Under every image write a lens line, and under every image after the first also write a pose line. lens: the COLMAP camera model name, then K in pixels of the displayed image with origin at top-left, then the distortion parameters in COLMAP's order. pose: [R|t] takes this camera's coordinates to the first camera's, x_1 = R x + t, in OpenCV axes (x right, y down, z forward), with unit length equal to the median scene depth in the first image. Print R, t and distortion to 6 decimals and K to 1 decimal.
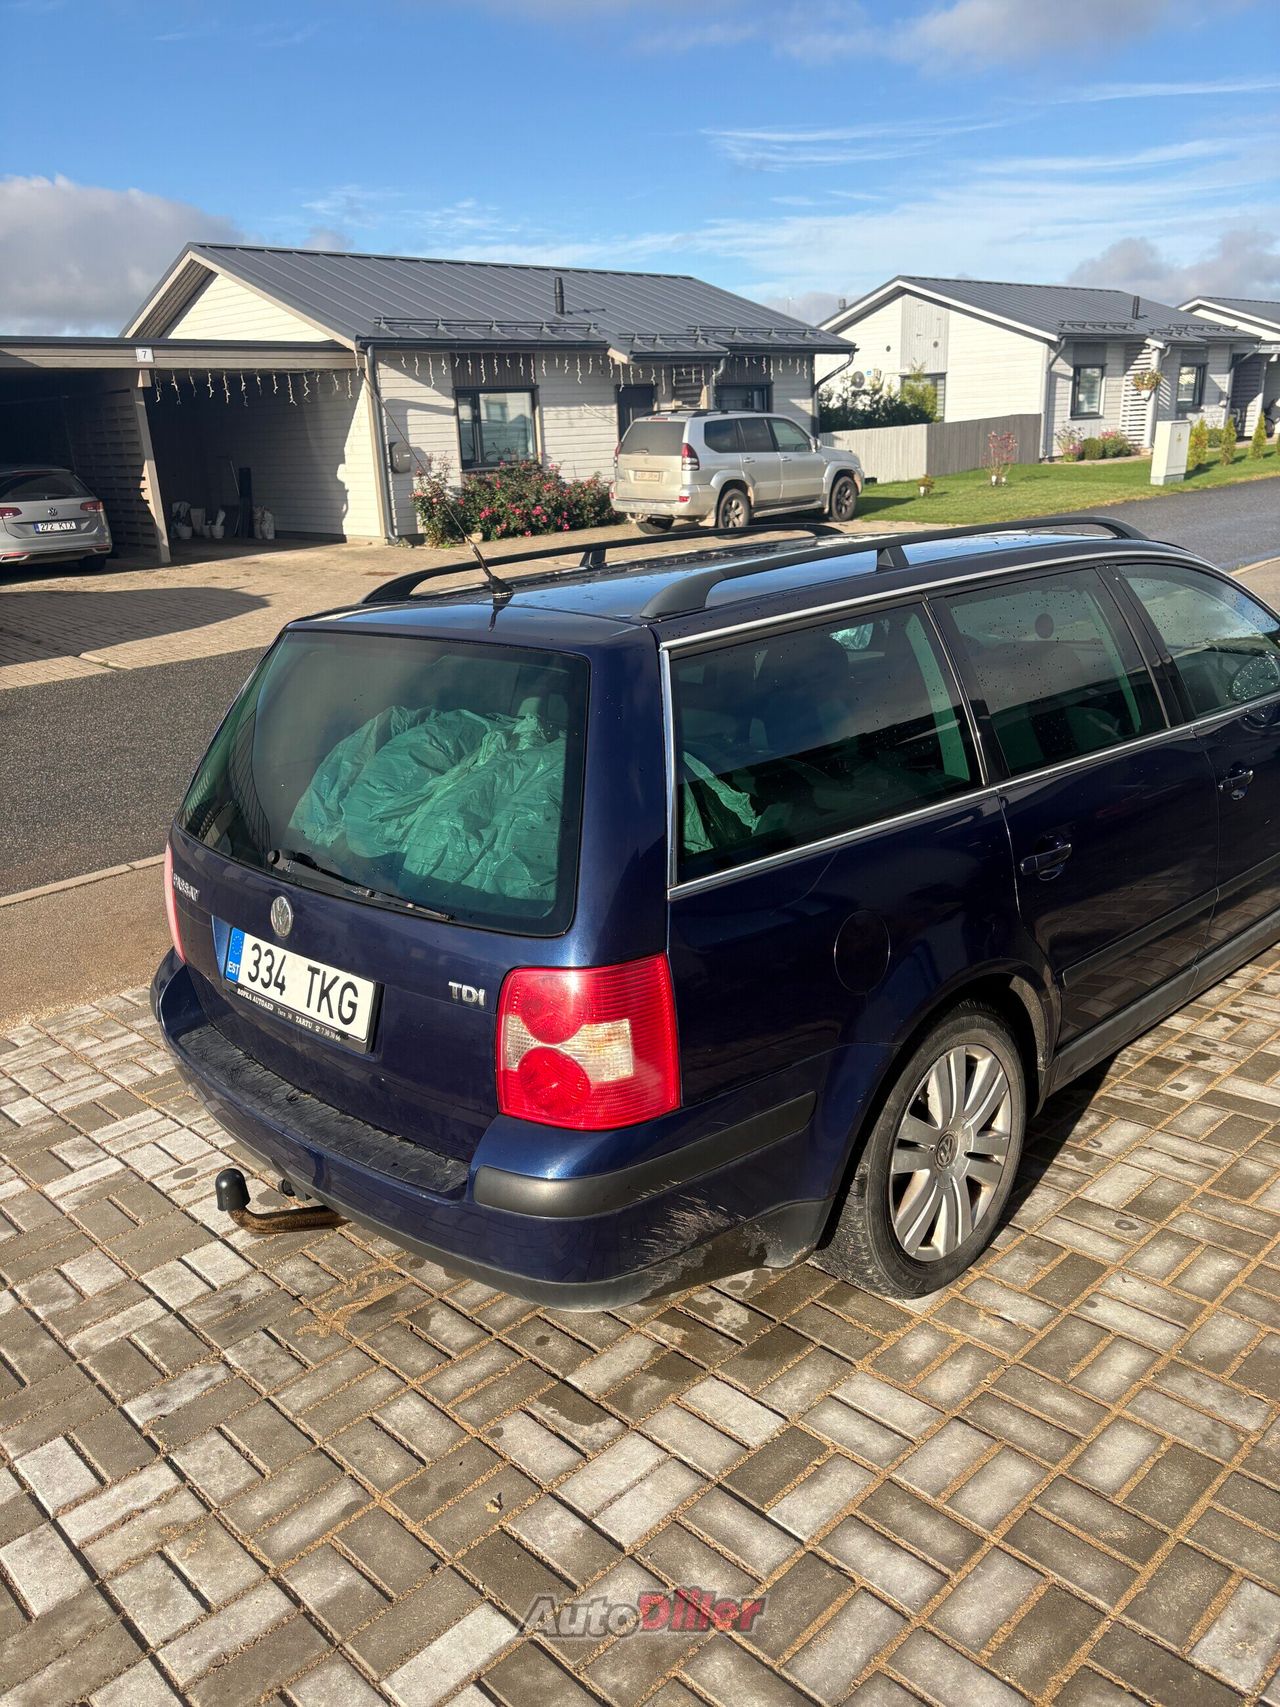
lens RADIAL K [[1308.4, 0, 640.0], [0, 1308.4, 853.5], [0, 0, 1]] dist [-0.003678, -0.008331]
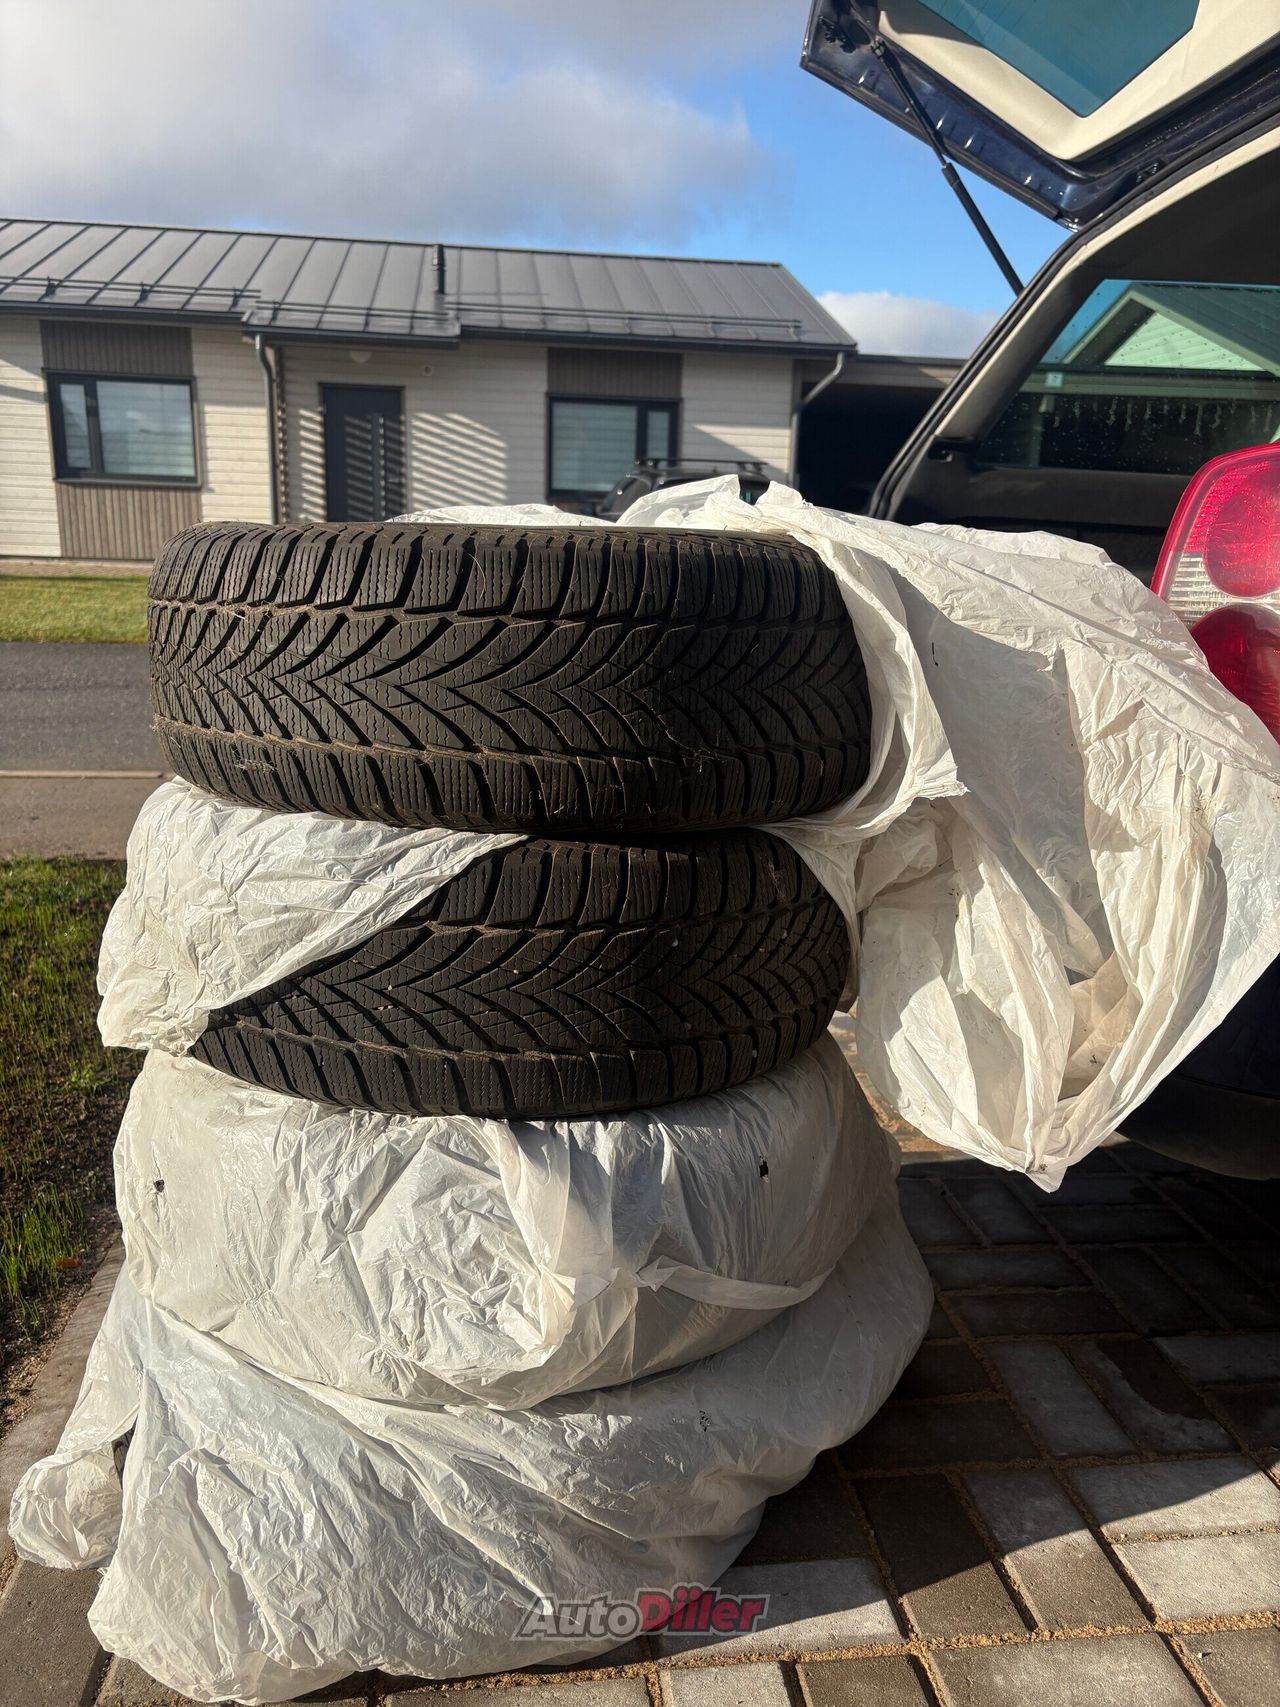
lens RADIAL K [[1328.3, 0, 640.0], [0, 1328.3, 853.5], [0, 0, 1]] dist [0.027200, -0.000447]
pose [[0.804773, 0.217918, -0.552134, 0.050751], [-0.248155, 0.968502, 0.020549, 0.284915], [0.539221, 0.120477, 0.833502, 0.422532]]
